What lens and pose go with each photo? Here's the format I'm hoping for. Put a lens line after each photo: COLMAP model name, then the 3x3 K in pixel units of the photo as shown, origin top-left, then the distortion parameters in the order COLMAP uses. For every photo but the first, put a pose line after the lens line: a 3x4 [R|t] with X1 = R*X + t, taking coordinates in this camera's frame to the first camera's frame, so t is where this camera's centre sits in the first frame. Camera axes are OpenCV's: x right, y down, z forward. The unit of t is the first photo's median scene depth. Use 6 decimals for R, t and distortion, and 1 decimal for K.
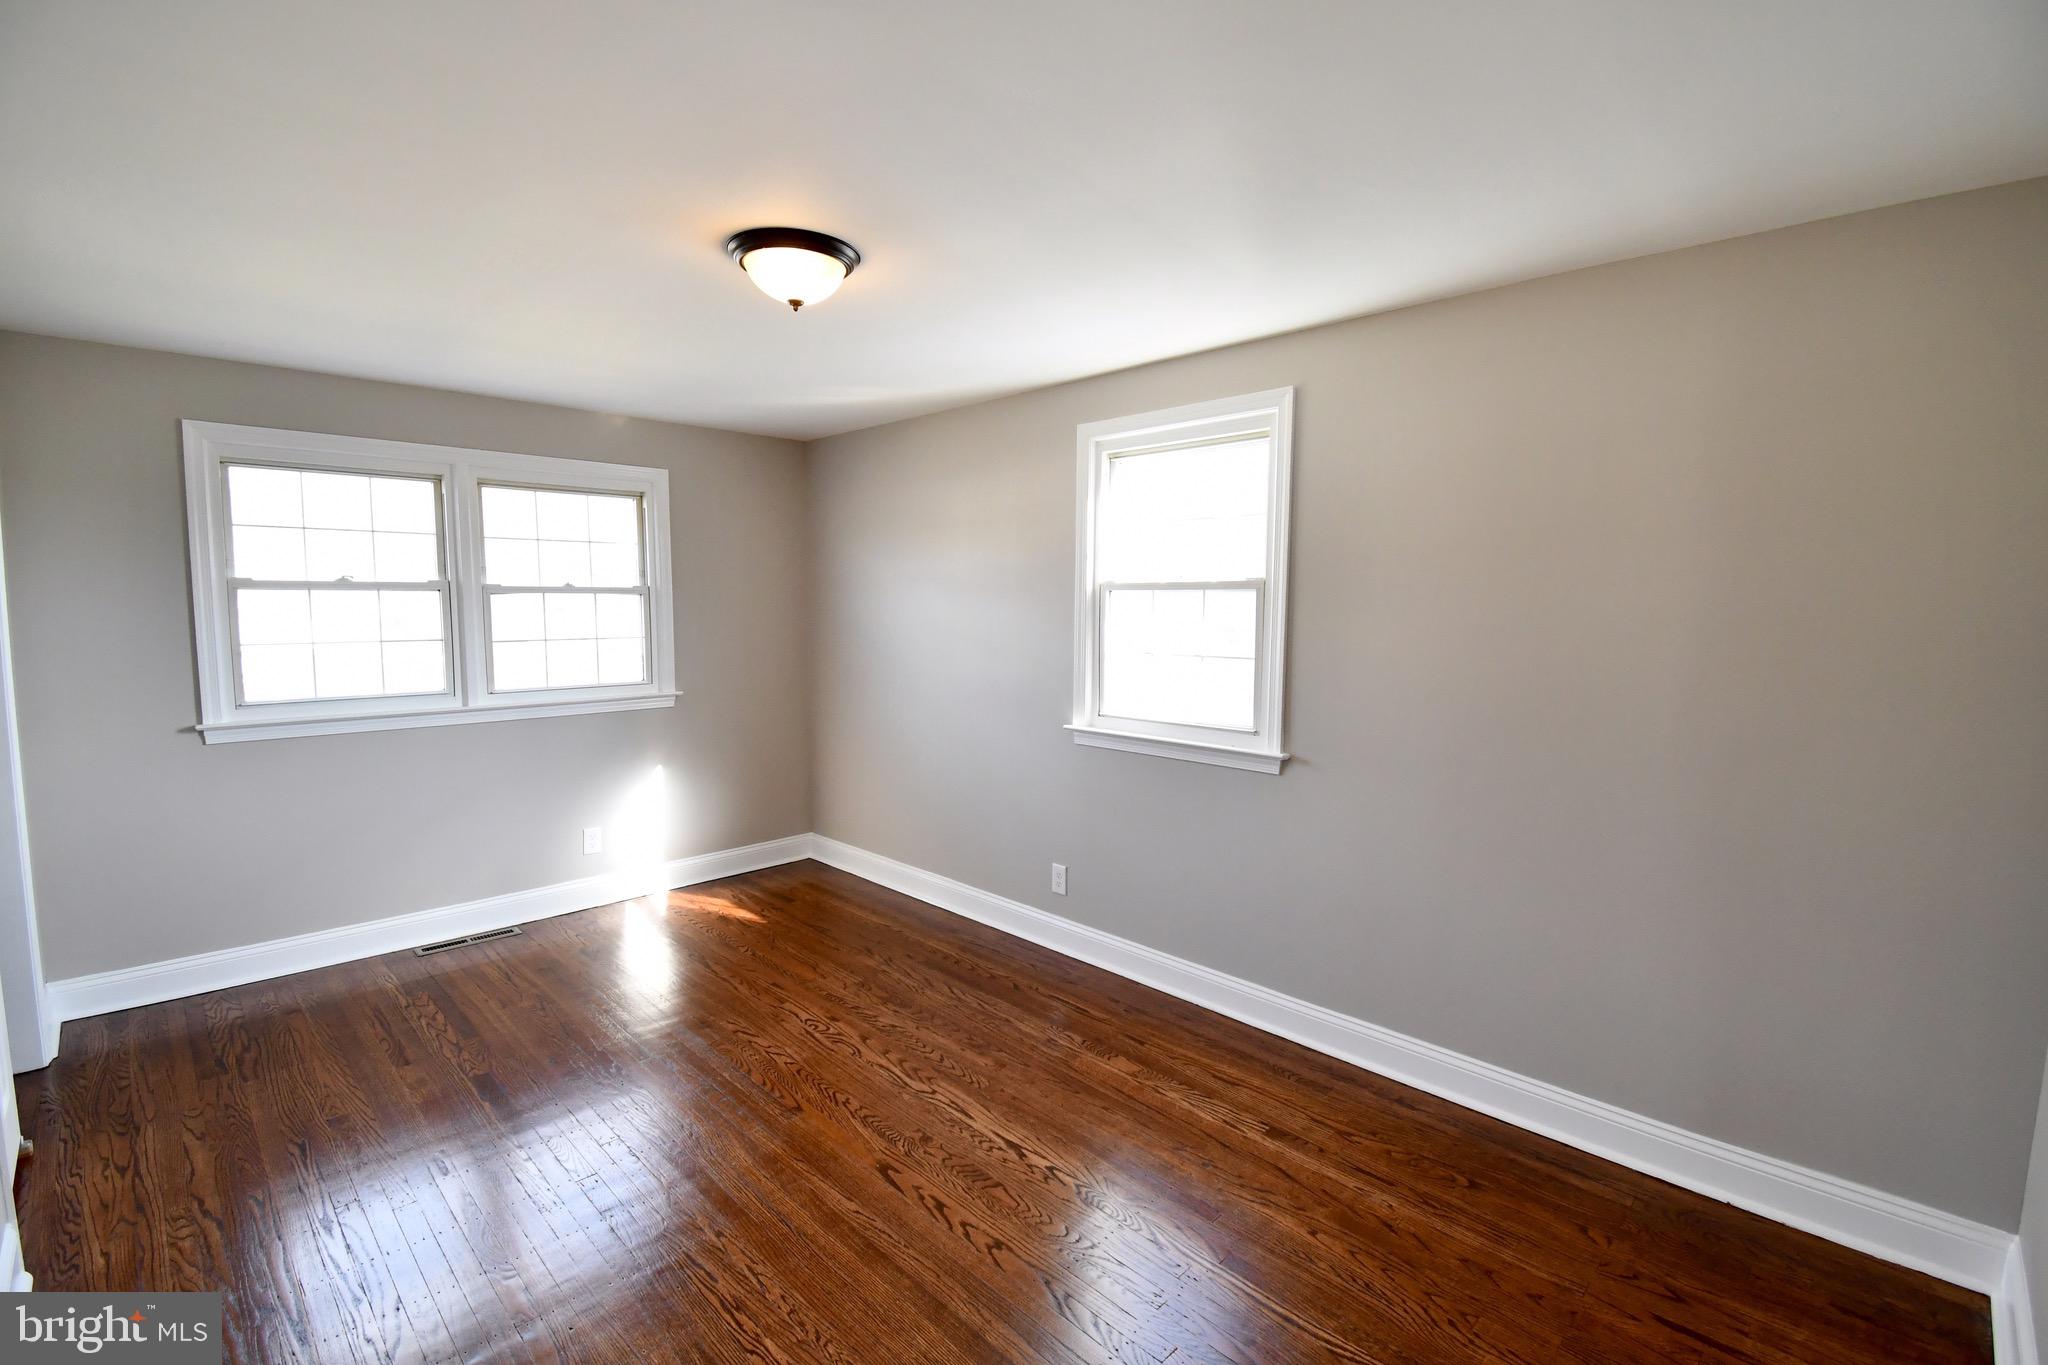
lens RADIAL K [[902.1, 0, 1016.0], [0, 902.1, 681.2], [0, 0, 1]] dist [0.021441, -0.028059]
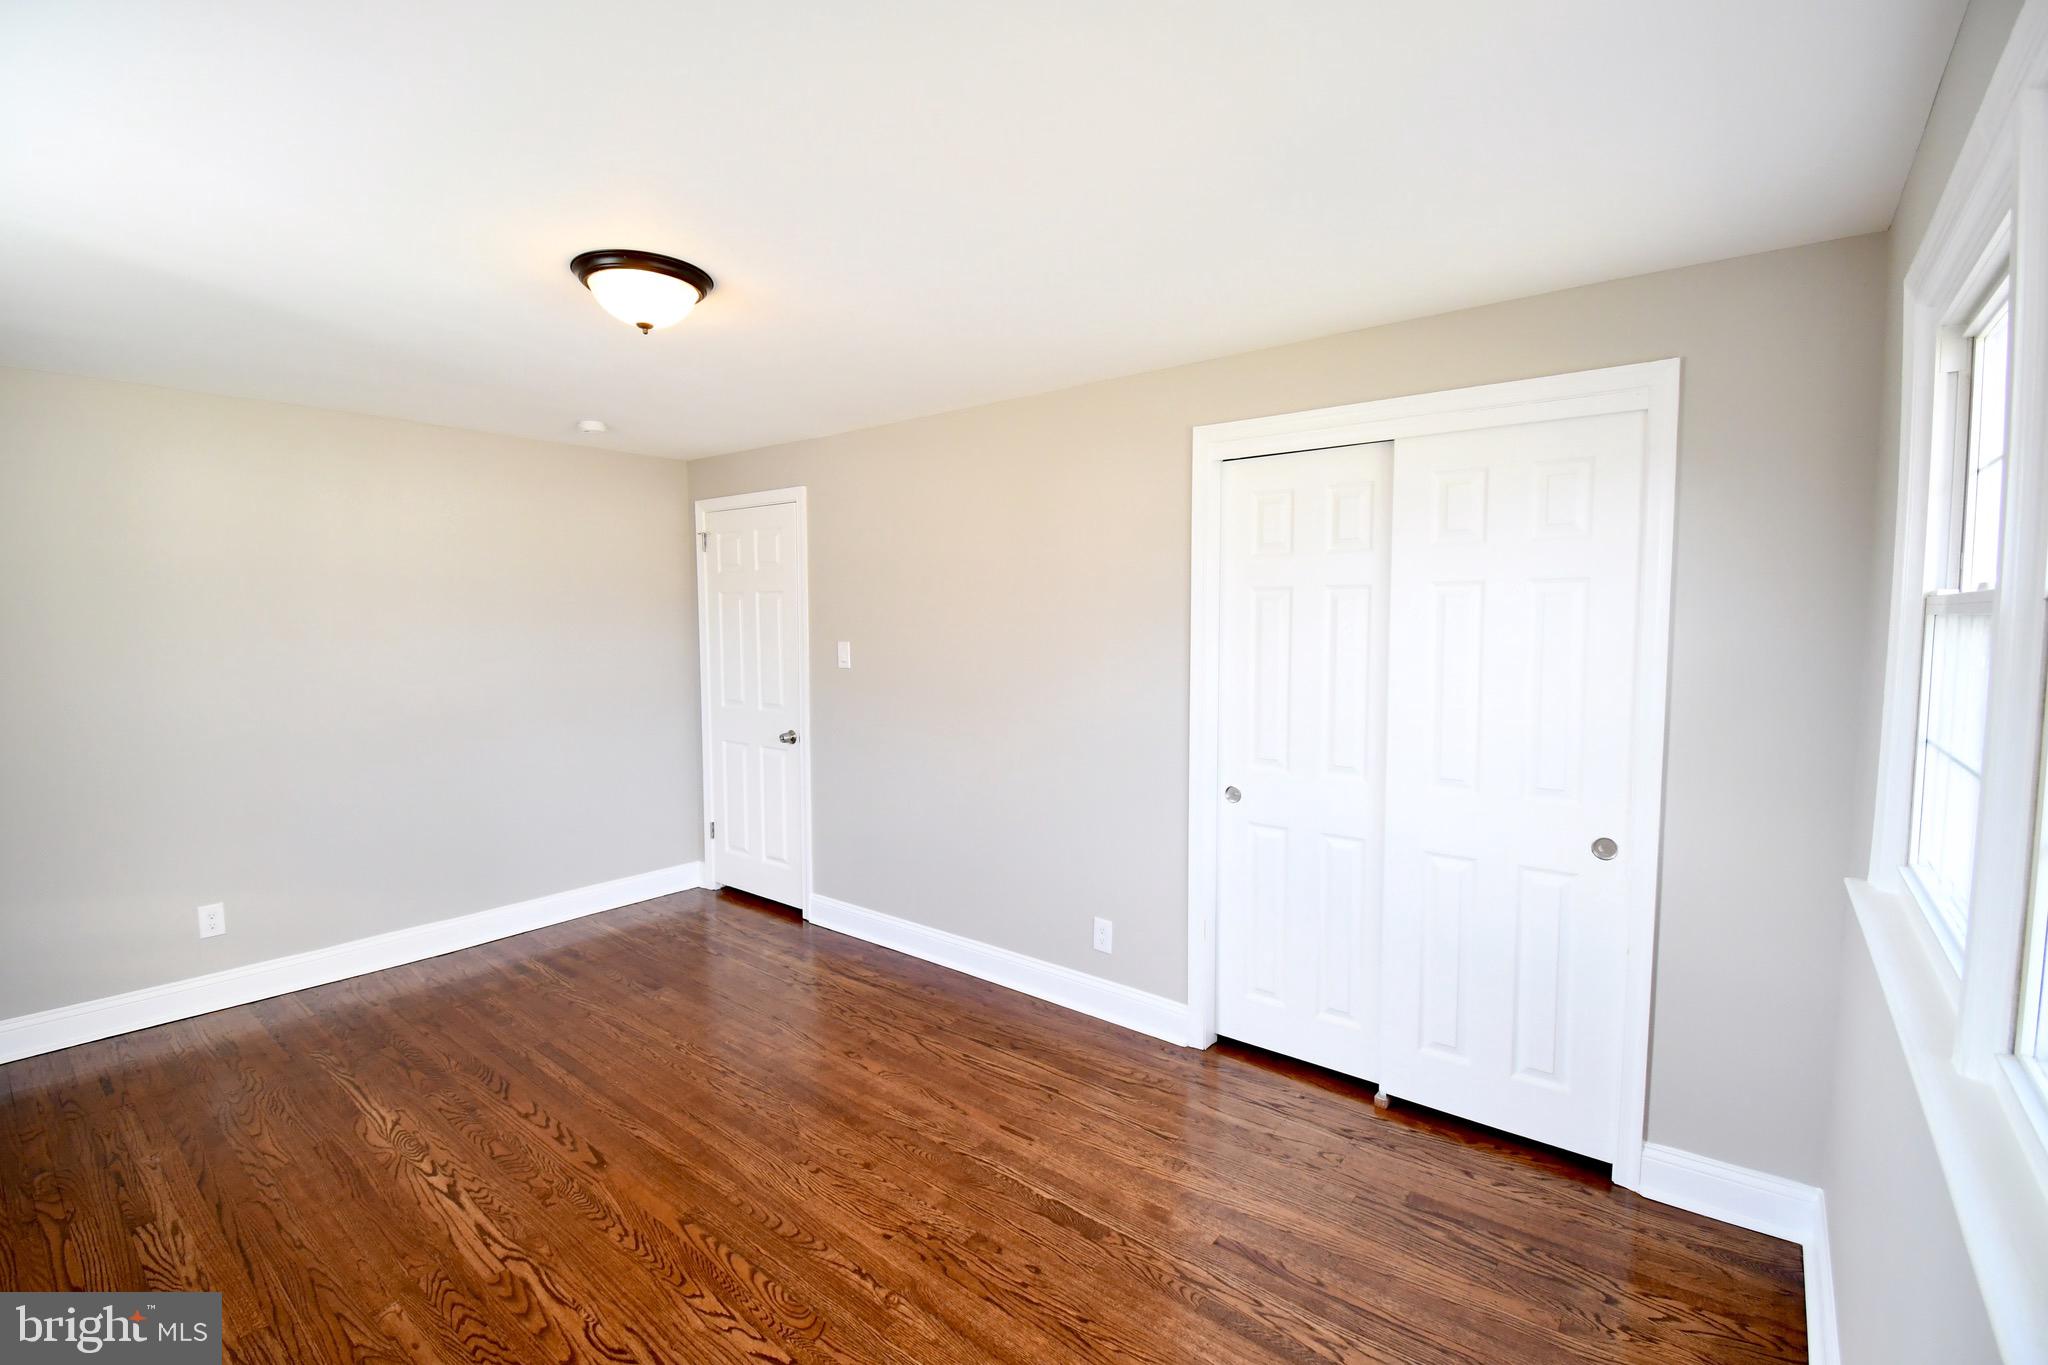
lens RADIAL K [[902.1, 0, 1016.0], [0, 902.1, 681.2], [0, 0, 1]] dist [0.021441, -0.028059]
pose [[-0.993807, 0.003777, -0.111056, -0.497735], [-0.014795, 0.986028, 0.165923, -0.192887], [0.110131, 0.166539, -0.979865, 1.936716]]
